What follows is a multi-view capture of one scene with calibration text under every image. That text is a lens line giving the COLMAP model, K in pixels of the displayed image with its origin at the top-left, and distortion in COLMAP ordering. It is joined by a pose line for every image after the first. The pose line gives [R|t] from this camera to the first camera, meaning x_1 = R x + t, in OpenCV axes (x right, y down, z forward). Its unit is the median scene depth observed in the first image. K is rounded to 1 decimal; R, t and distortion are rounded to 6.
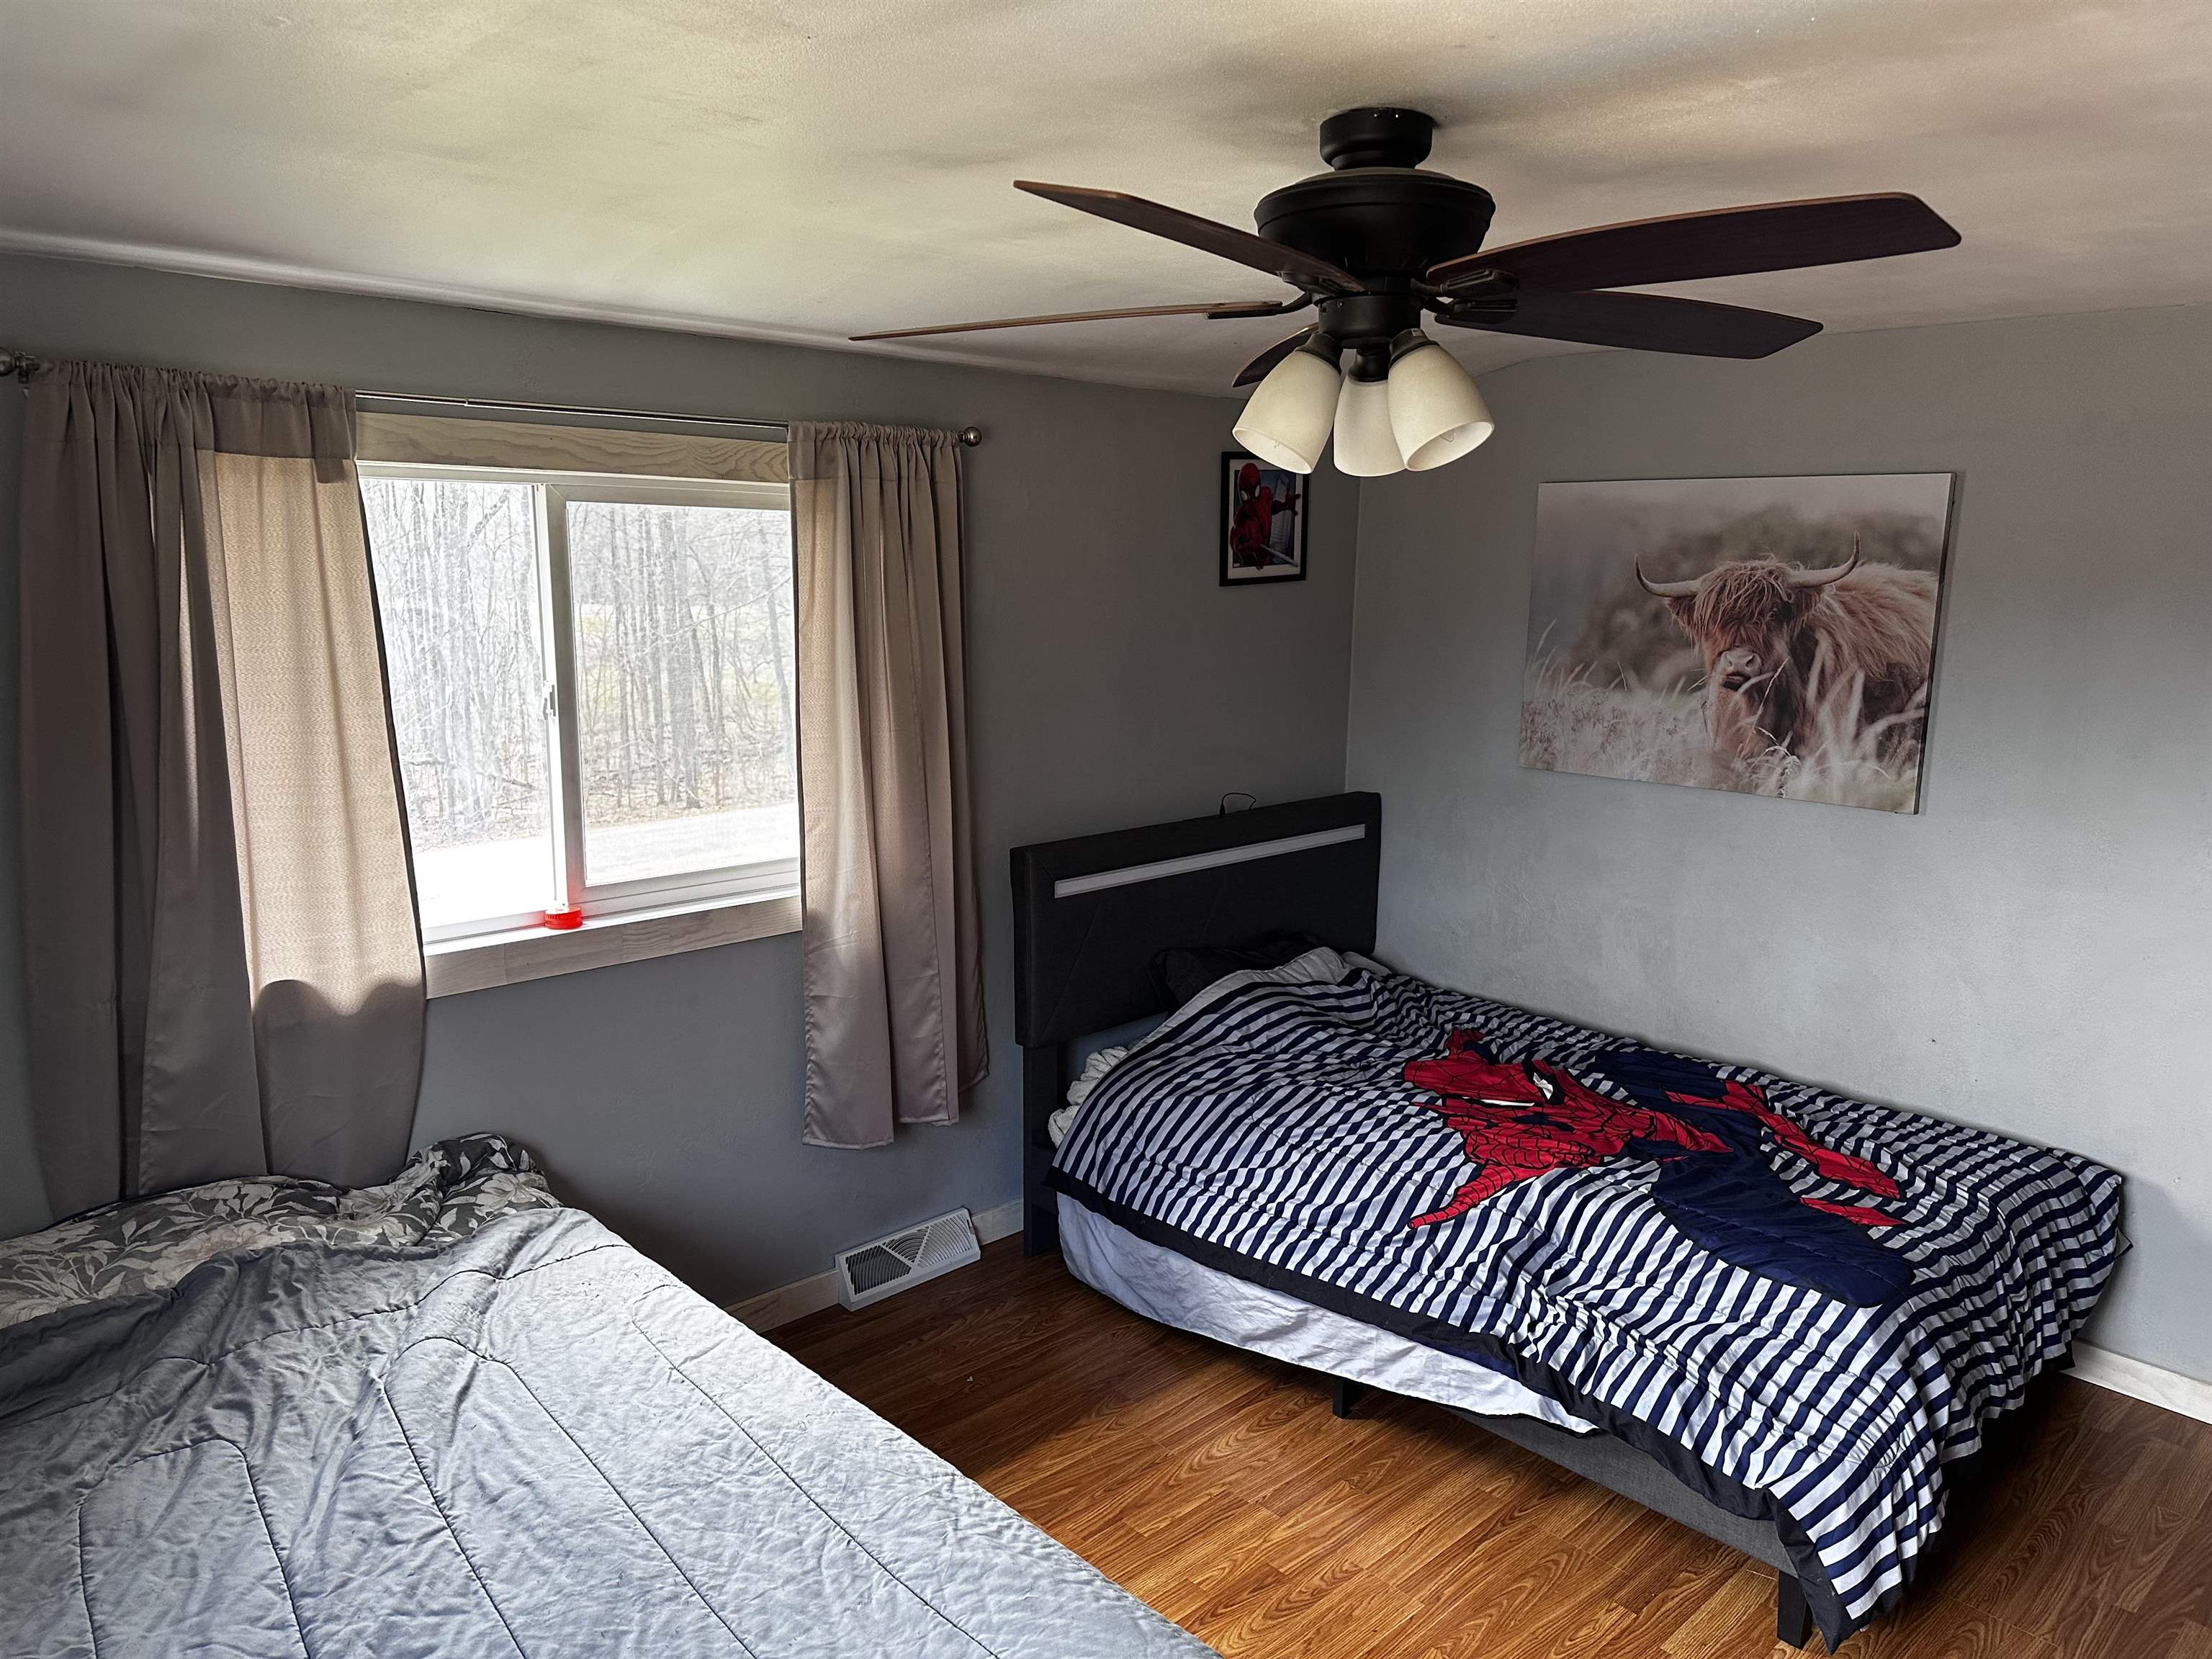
lens RADIAL K [[1532.4, 0, 1121.6], [0, 1532.4, 835.2], [0, 0, 1]] dist [0.083656, -0.104370]
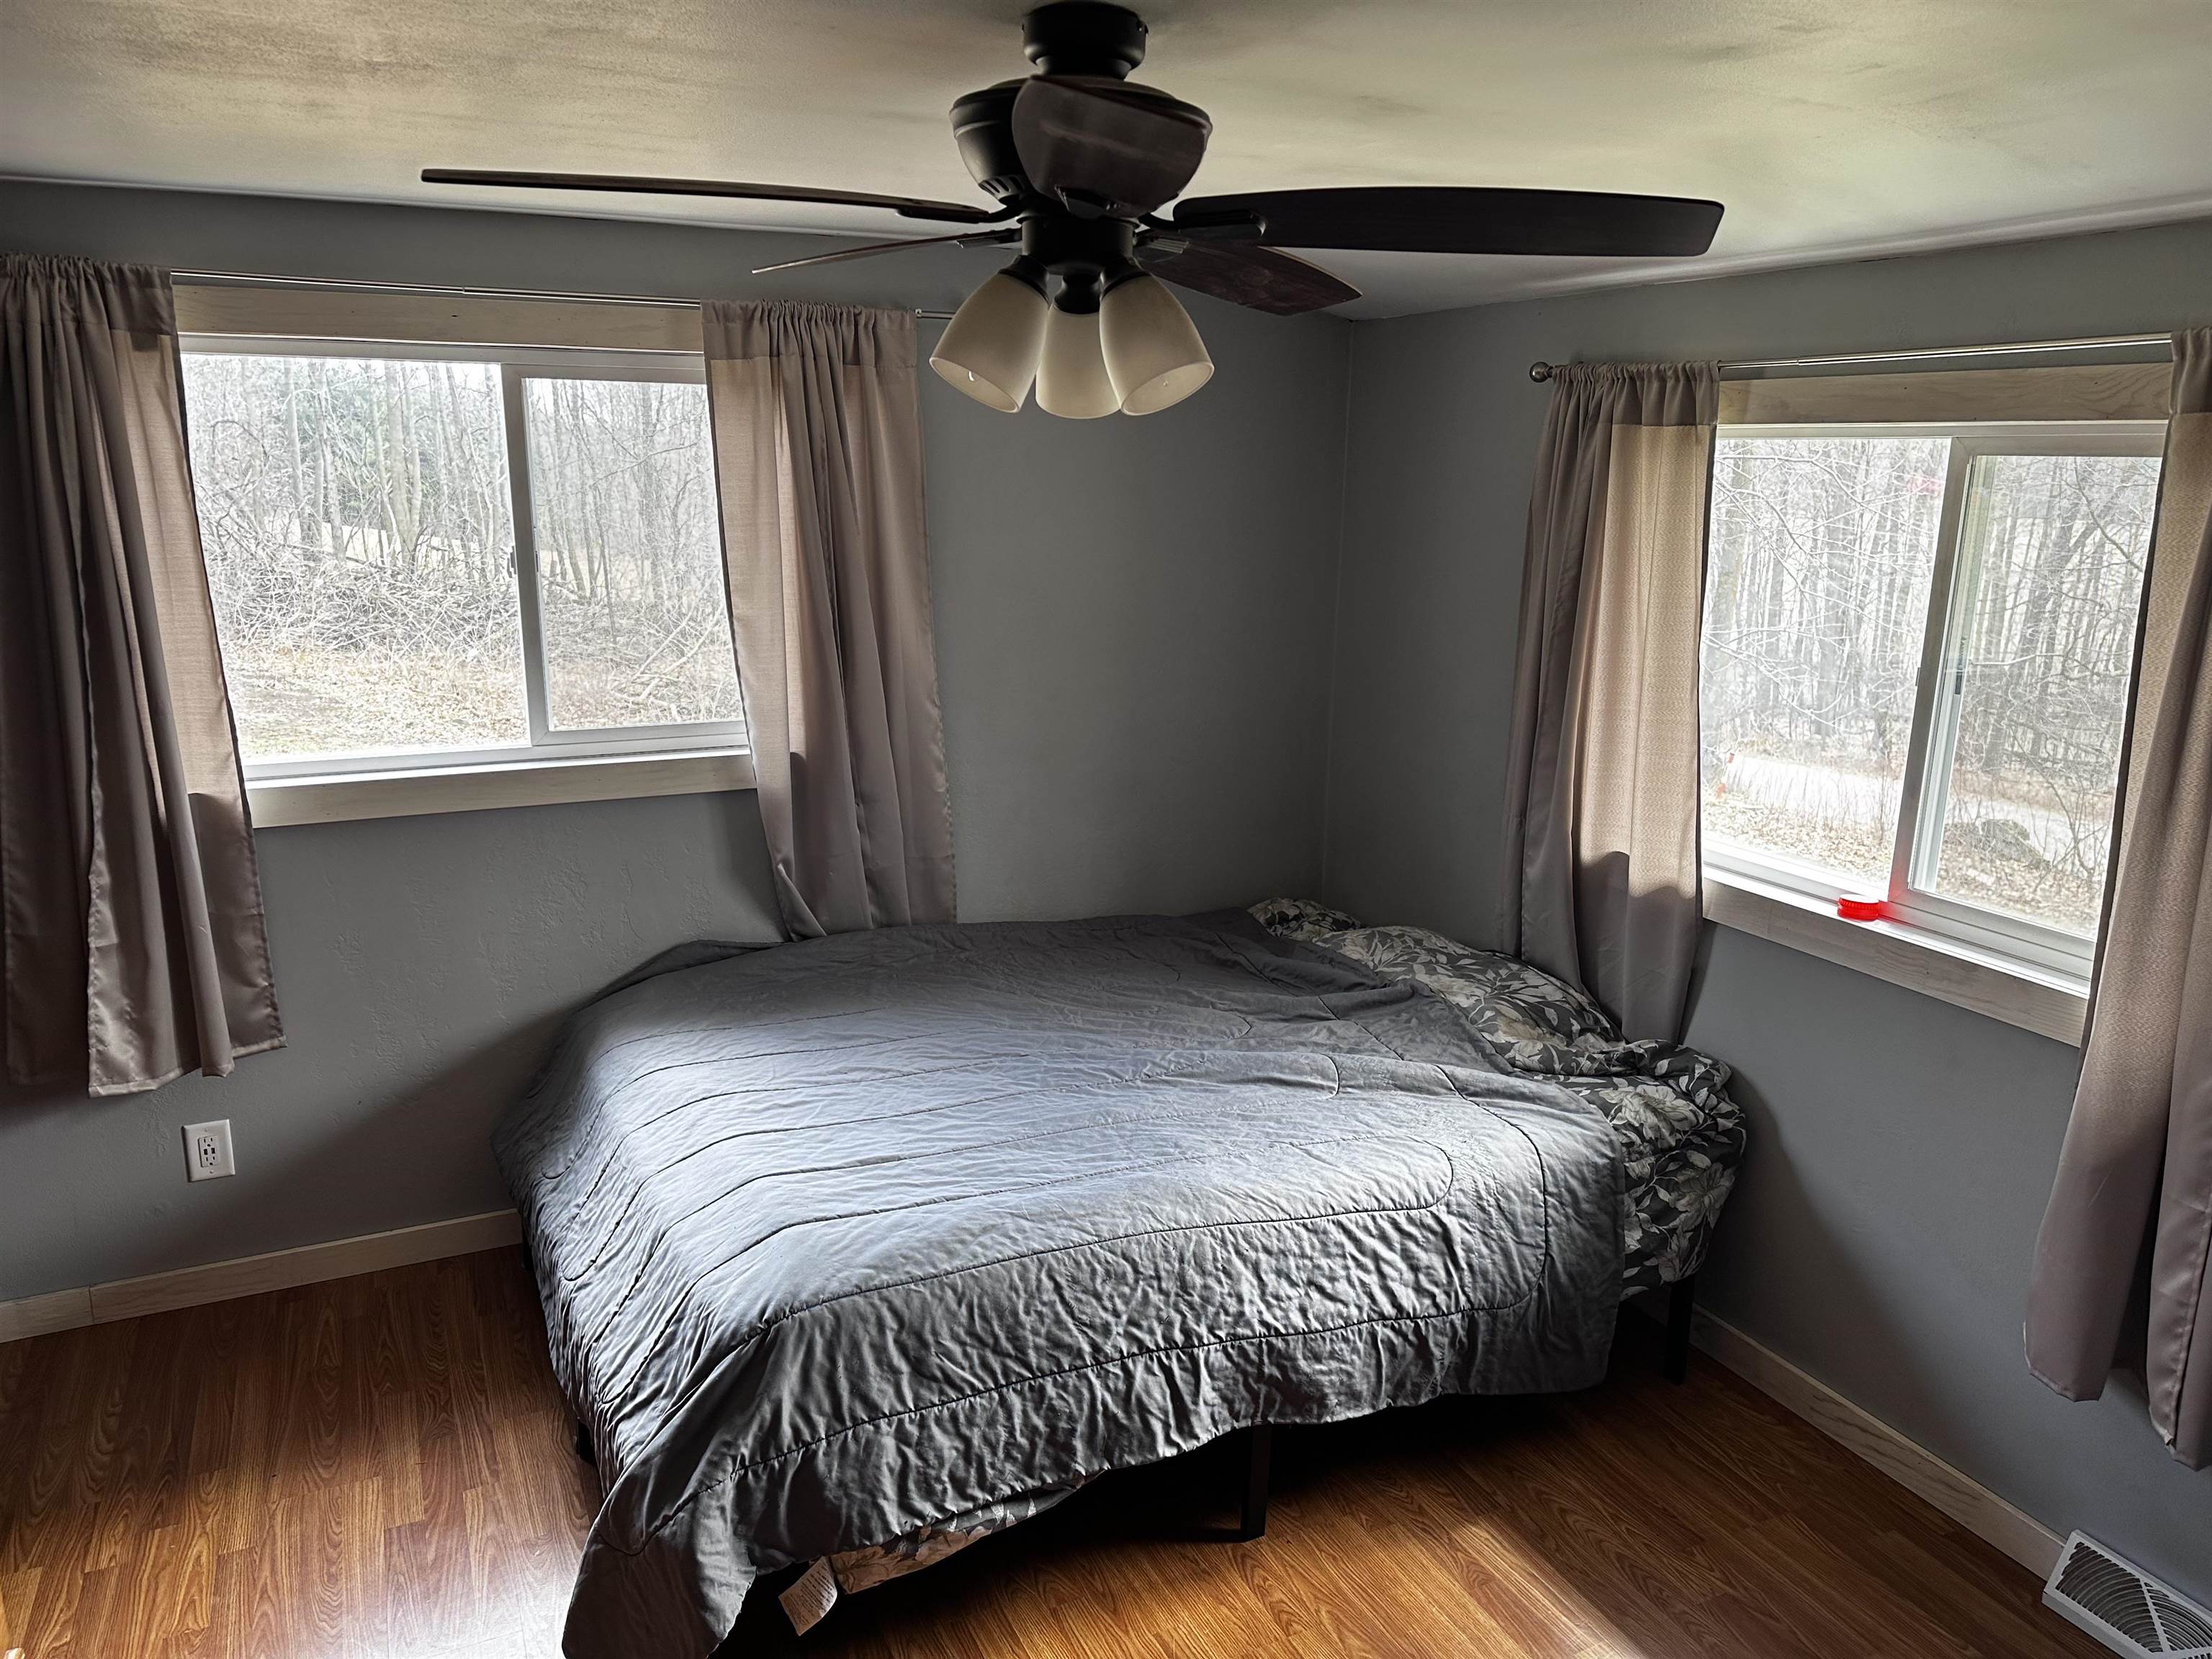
lens RADIAL K [[1532.4, 0, 1096.5], [0, 1532.4, 828.7], [0, 0, 1]] dist [0.083656, -0.104370]
pose [[-0.316105, 0.199681, -0.927472, 0.633172], [-0.197565, 0.942313, 0.270211, -0.151305], [0.927926, 0.268651, -0.258420, 0.797224]]
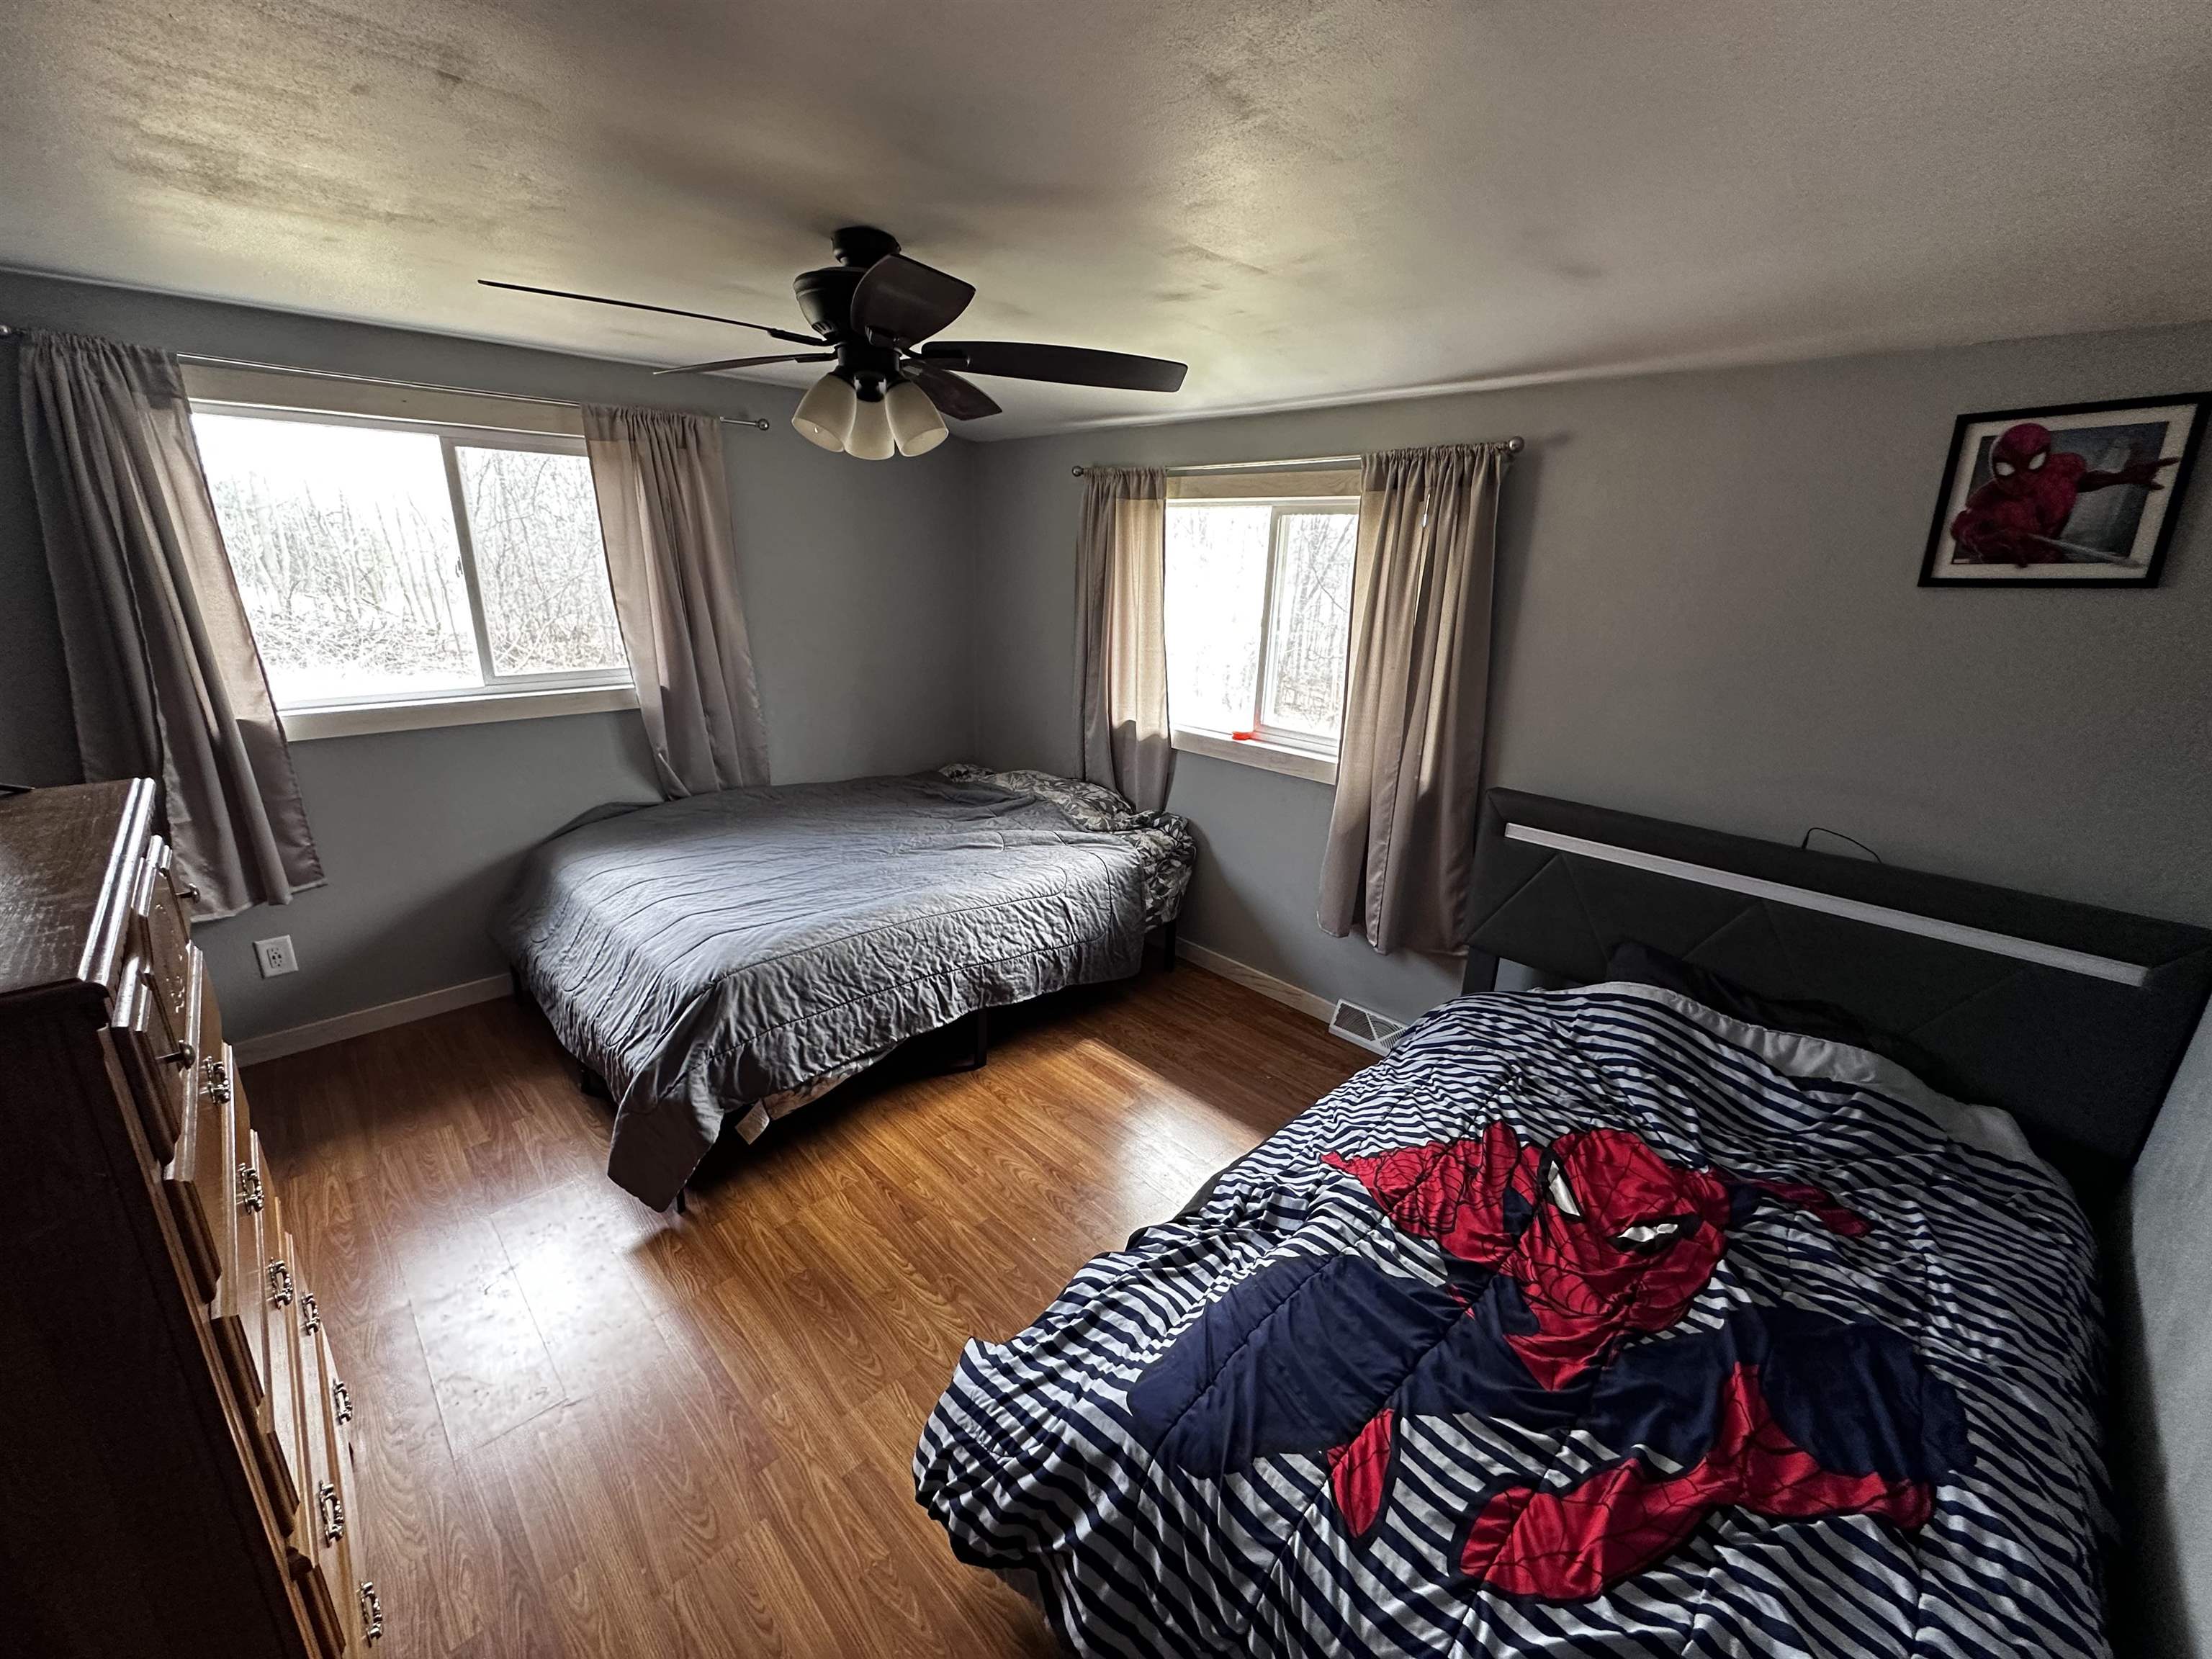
lens RADIAL K [[878.9, 0, 1102.0], [0, 878.9, 830.1], [0, 0, 1]] dist [-0.002020, 0.000229]
pose [[0.009101, 0.282004, -0.959370, 0.735589], [-0.218981, 0.936684, 0.273258, -0.099309], [0.975687, 0.207597, 0.070278, 0.768581]]
